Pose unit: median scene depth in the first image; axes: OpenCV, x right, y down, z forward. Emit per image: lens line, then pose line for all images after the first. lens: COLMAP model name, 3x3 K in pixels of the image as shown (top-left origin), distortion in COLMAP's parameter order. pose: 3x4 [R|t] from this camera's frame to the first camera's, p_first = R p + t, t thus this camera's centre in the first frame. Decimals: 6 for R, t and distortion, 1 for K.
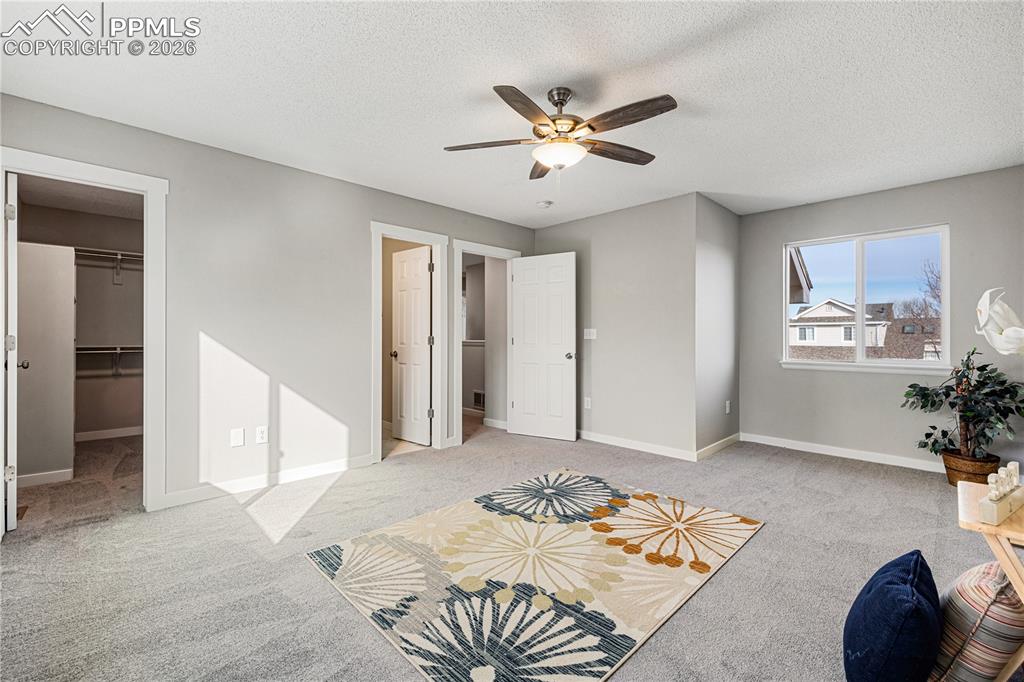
lens RADIAL K [[433.5, 0, 510.6], [0, 433.5, 335.2], [0, 0, 1]] dist [-0.001706, 0.000223]
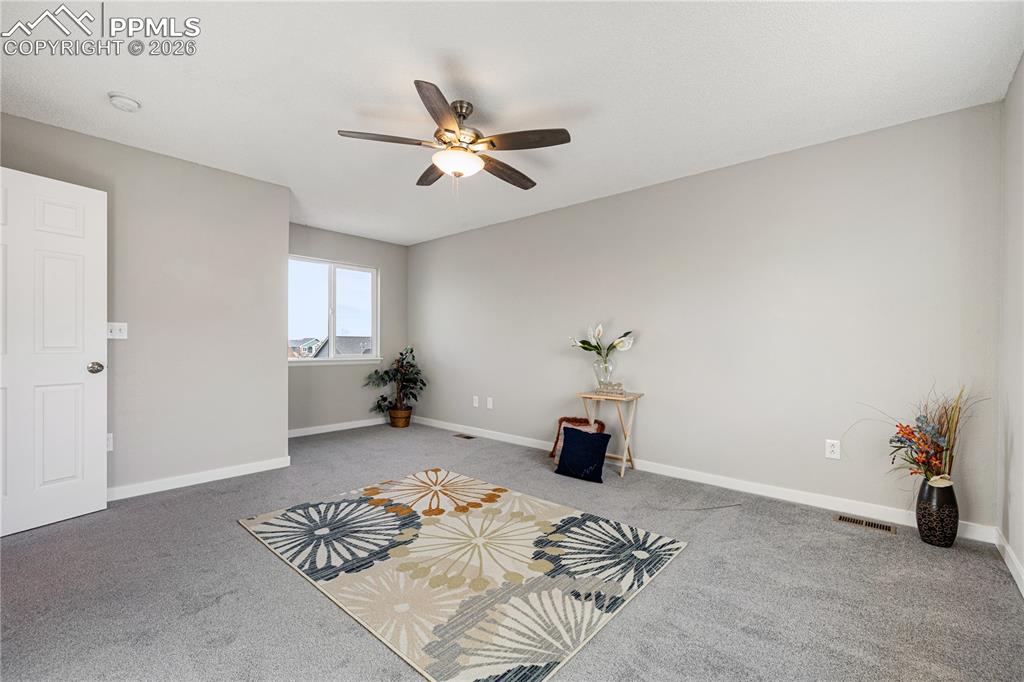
lens RADIAL K [[433.5, 0, 511.9], [0, 433.5, 346.0], [0, 0, 1]] dist [-0.001706, 0.000223]
pose [[-0.071559, -0.008582, 0.997399, -0.861268], [-0.011800, 0.999900, 0.007756, 0.016201], [-0.997367, -0.011214, -0.071653, 0.864923]]
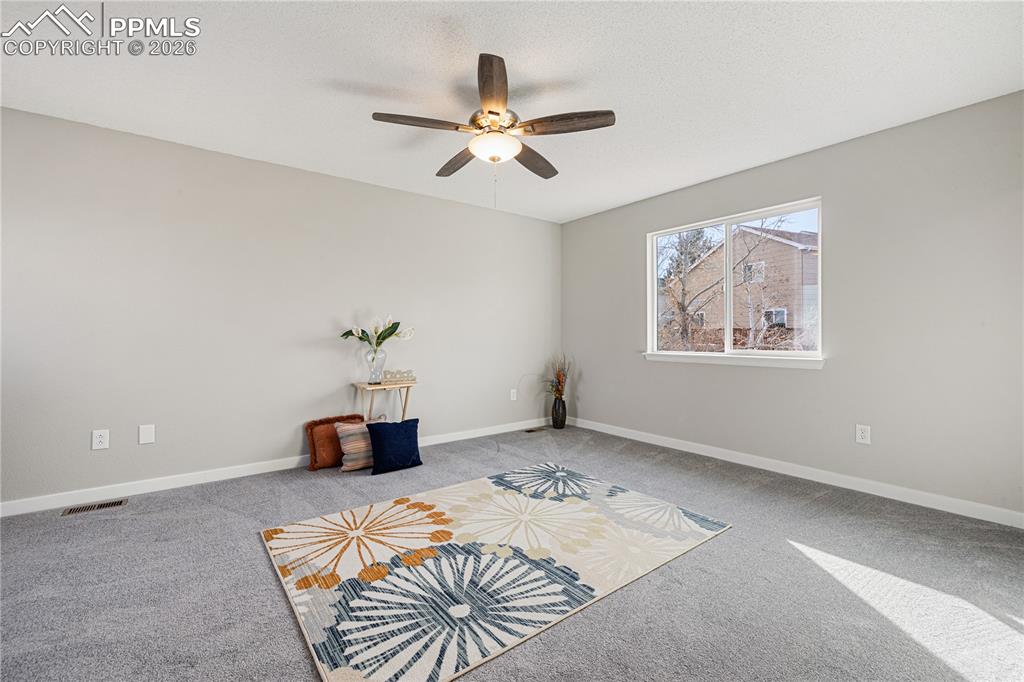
lens RADIAL K [[433.5, 0, 508.5], [0, 433.5, 339.2], [0, 0, 1]] dist [-0.001706, 0.000223]
pose [[-0.991277, -0.003978, 0.131733, -0.047771], [-0.003205, 0.999976, 0.006078, 0.023438], [-0.131754, 0.005603, -0.991267, 1.834359]]
